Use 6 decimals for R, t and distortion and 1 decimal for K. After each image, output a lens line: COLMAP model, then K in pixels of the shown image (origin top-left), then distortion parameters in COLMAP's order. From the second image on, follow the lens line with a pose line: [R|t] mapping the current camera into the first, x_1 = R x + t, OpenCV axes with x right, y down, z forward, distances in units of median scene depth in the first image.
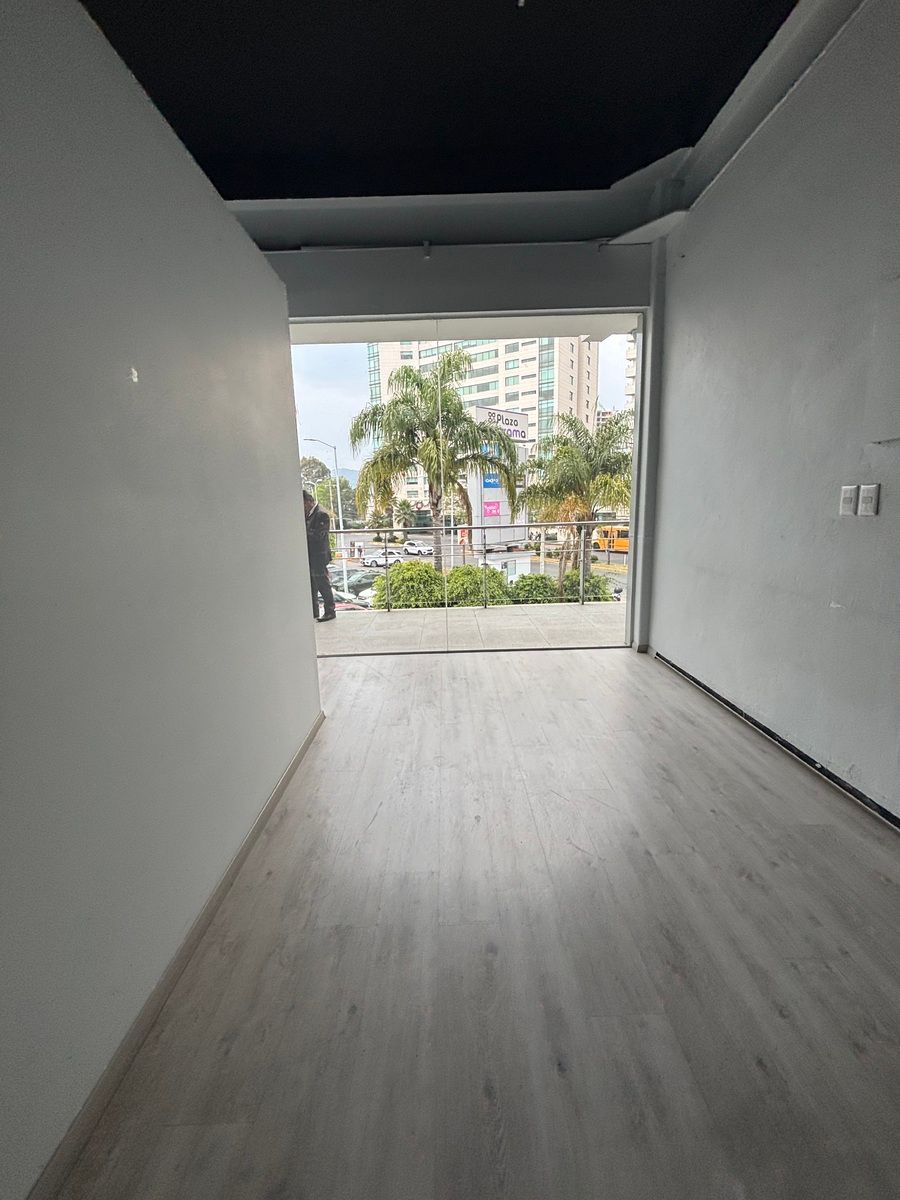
lens RADIAL K [[481.9, 0, 450.0], [0, 481.9, 600.0], [0, 0, 1]] dist [-0.002333, -0.000414]
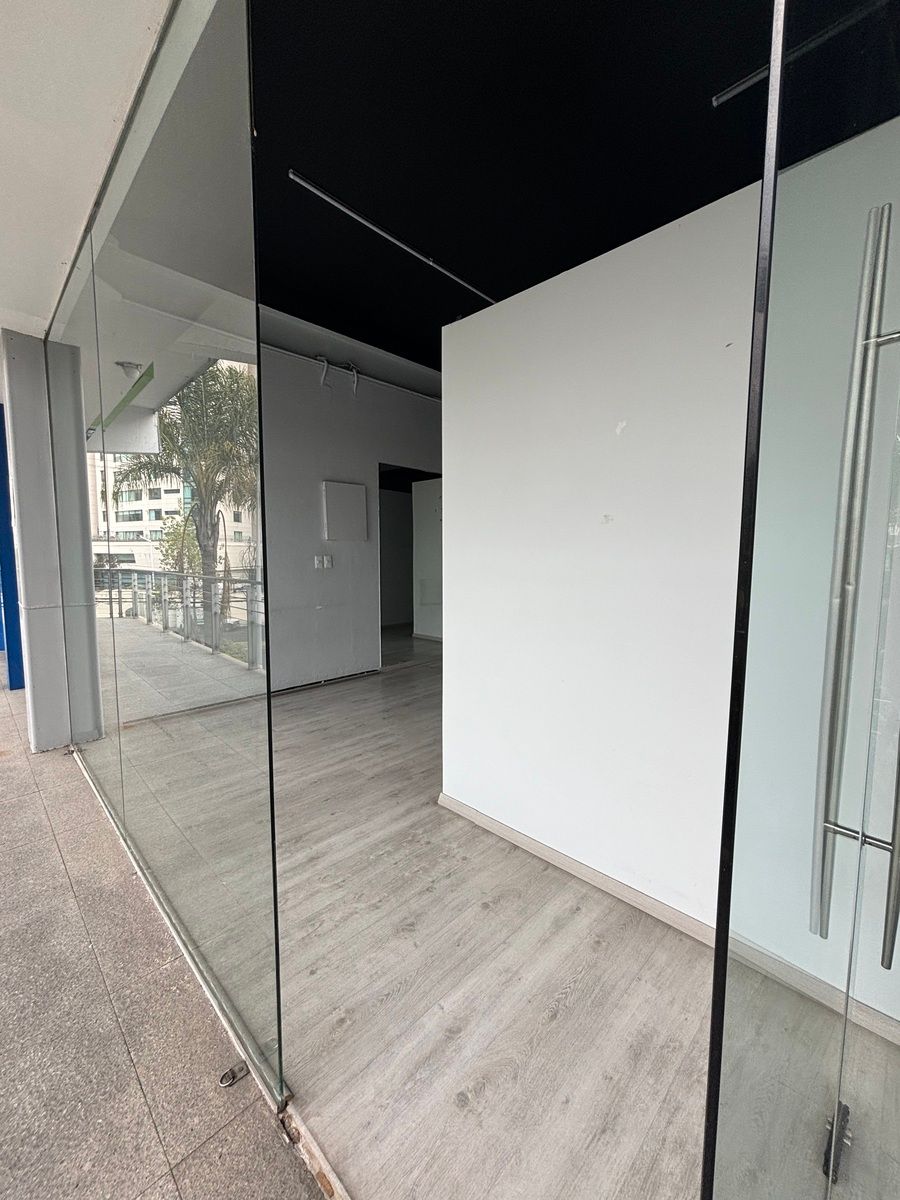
lens RADIAL K [[481.9, 0, 450.0], [0, 481.9, 600.0], [0, 0, 1]] dist [-0.002333, -0.000414]
pose [[-0.709331, -0.041391, 0.703660, -1.158477], [0.154171, 0.964993, 0.212177, -0.382814], [-0.687809, 0.258988, -0.678118, 1.986507]]
